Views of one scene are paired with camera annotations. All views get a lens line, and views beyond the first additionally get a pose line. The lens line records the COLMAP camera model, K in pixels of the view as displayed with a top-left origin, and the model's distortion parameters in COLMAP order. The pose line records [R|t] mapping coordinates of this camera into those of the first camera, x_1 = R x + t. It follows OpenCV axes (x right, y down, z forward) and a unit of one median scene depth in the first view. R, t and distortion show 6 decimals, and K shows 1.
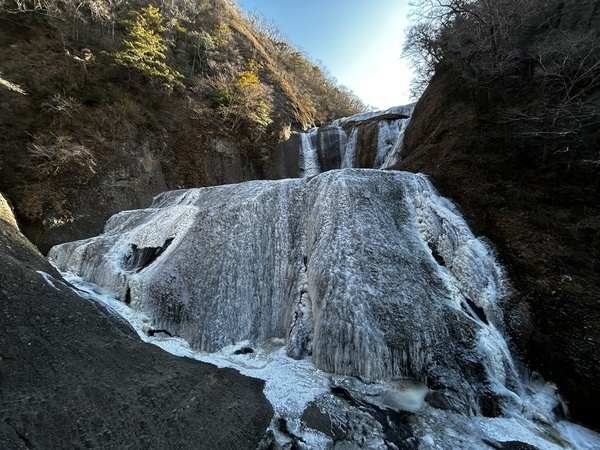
lens RADIAL K [[243.9, 0, 300.0], [0, 243.9, 225.0], [0, 0, 1]] dist [-0.001693, -0.000474]
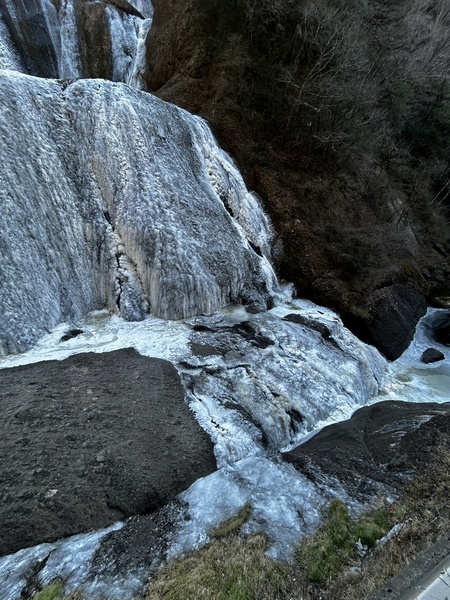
lens RADIAL K [[243.9, 0, 225.0], [0, 243.9, 300.0], [0, 0, 1]] dist [-0.001693, -0.000474]
pose [[0.687662, -0.267542, 0.674938, -0.393526], [-0.071235, 0.900279, 0.429444, 0.024761], [-0.722528, -0.343392, 0.600030, 0.176050]]
